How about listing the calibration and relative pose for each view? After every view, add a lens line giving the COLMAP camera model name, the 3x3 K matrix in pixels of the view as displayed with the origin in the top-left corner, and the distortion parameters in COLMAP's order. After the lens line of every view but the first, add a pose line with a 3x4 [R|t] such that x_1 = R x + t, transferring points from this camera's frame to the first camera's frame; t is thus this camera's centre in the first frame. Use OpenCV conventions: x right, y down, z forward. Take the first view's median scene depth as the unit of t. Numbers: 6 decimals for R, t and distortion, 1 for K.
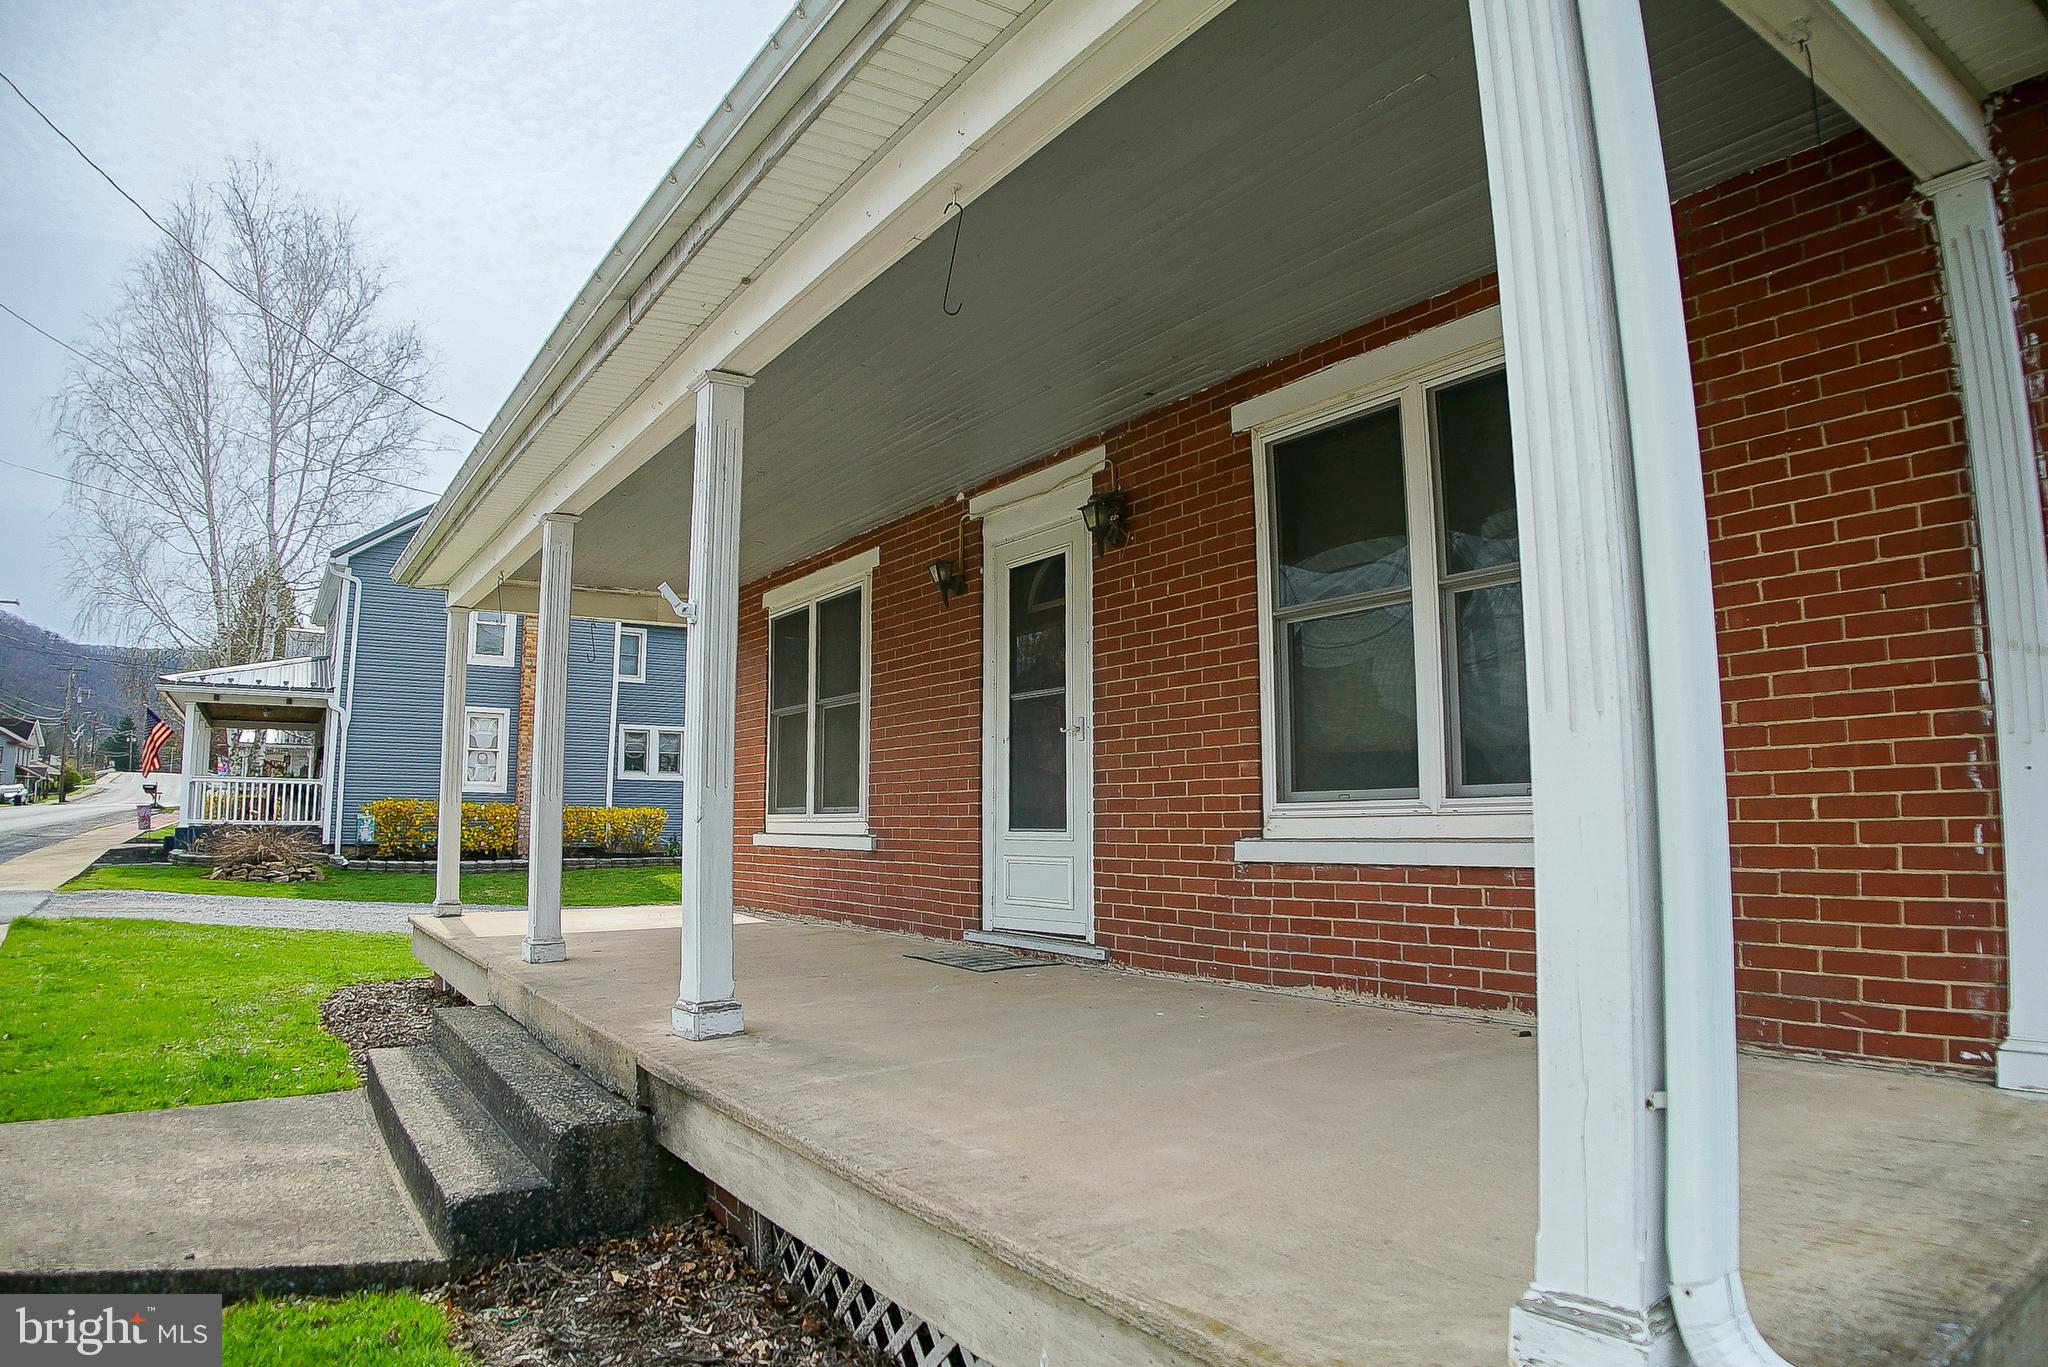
lens RADIAL K [[1235.7, 0, 1024.0], [0, 1235.7, 683.5], [0, 0, 1]] dist [-0.152854, 0.033698]
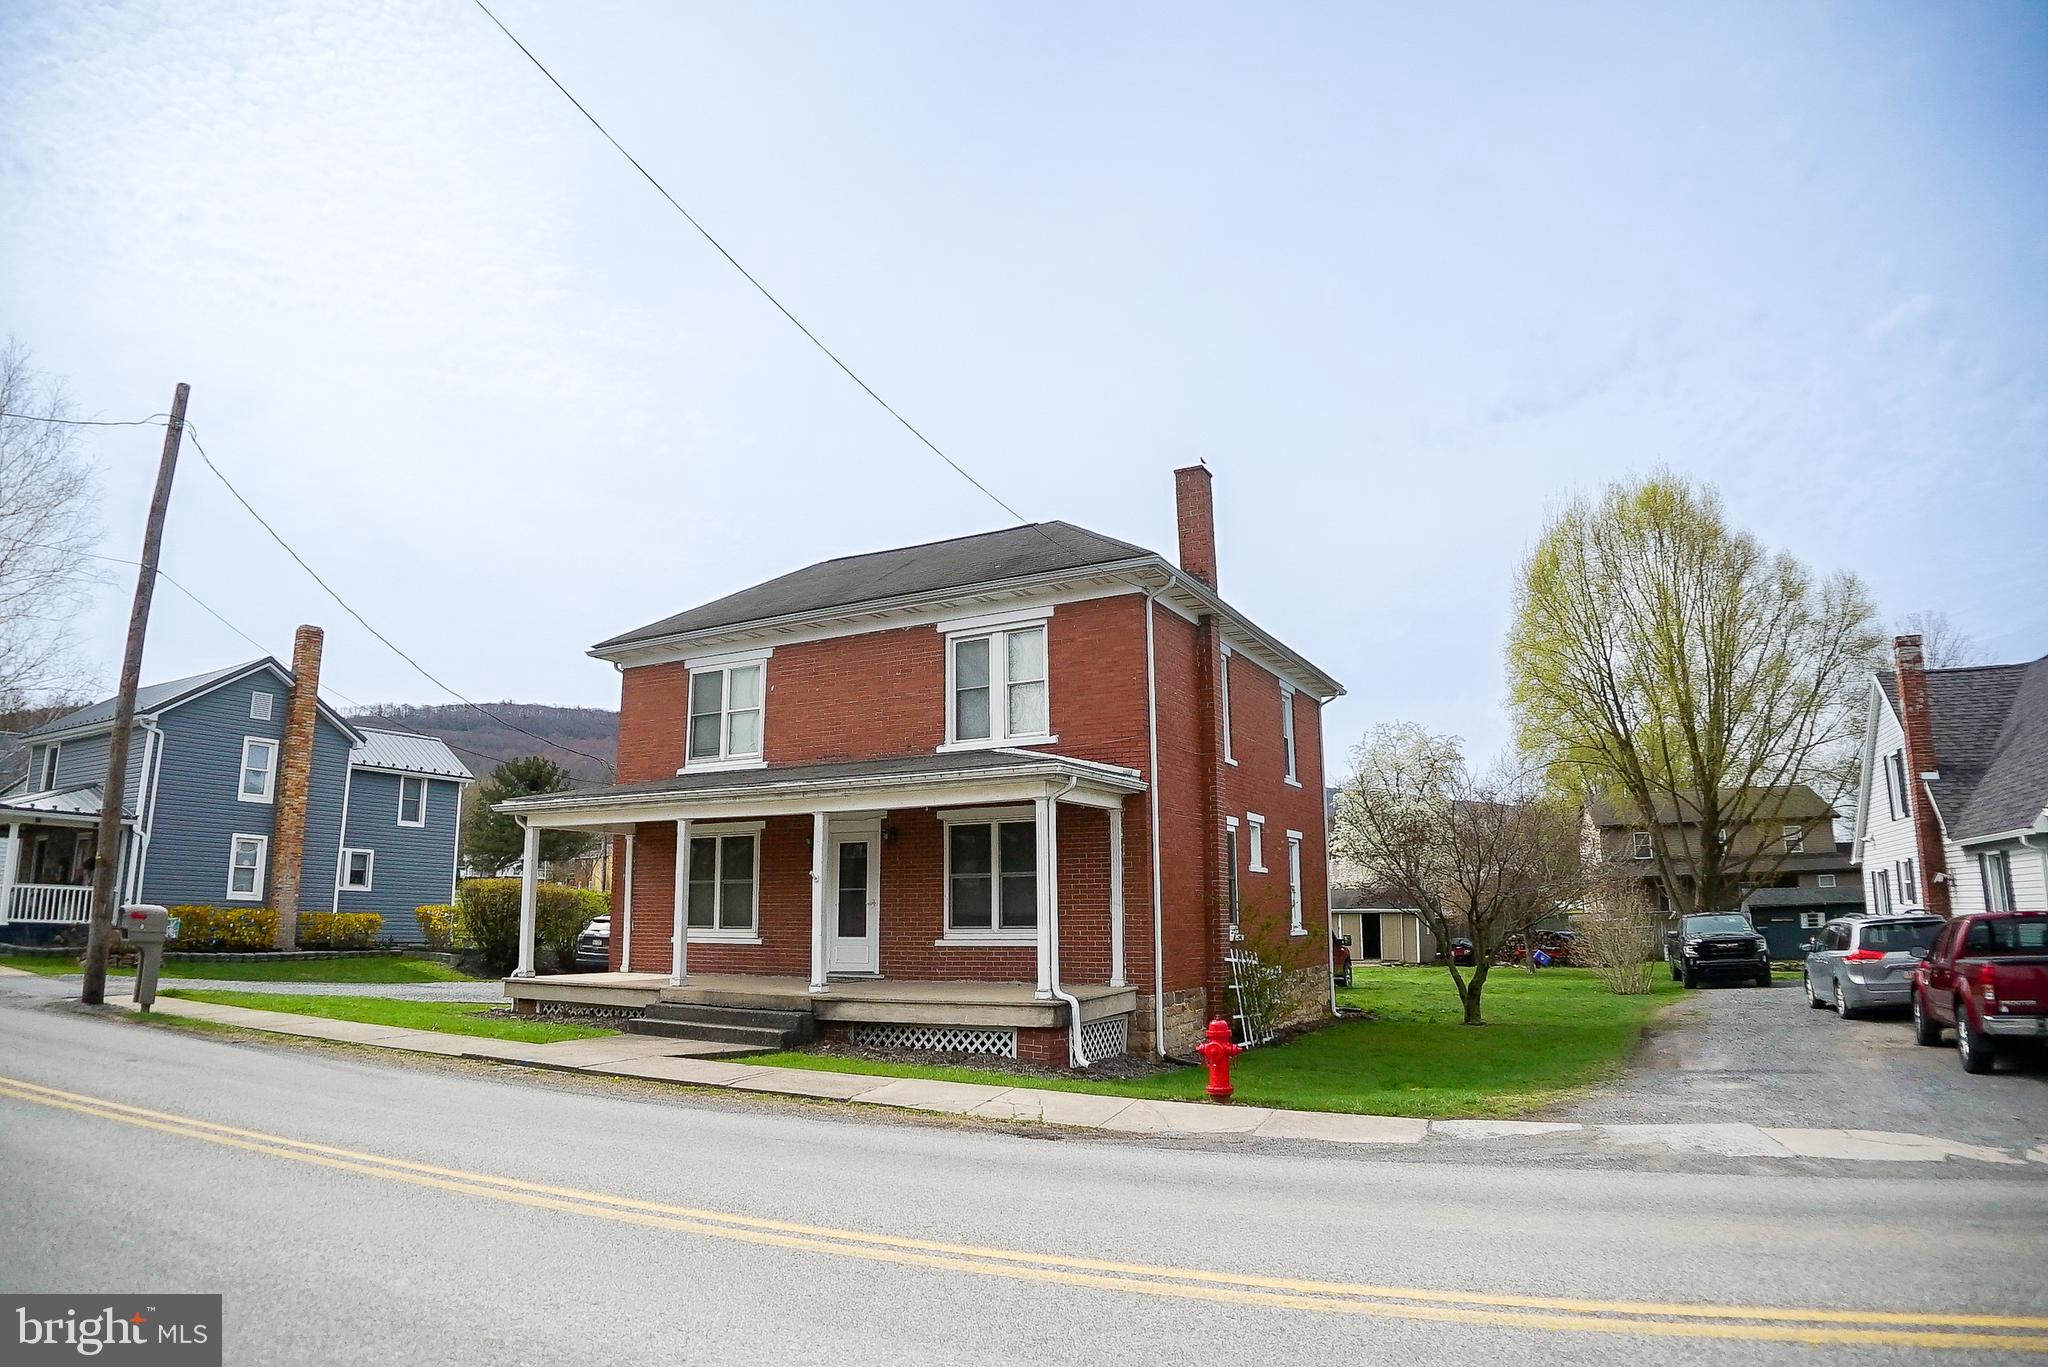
lens RADIAL K [[1193.3, 0, 1024.0], [0, 1193.3, 683.5], [0, 0, 1]] dist [-0.137004, 0.031638]
pose [[0.888530, 0.084985, 0.450879, -1.146634], [-0.045589, 0.994186, -0.097550, -0.270178], [-0.456547, 0.066121, 0.887239, -2.082664]]
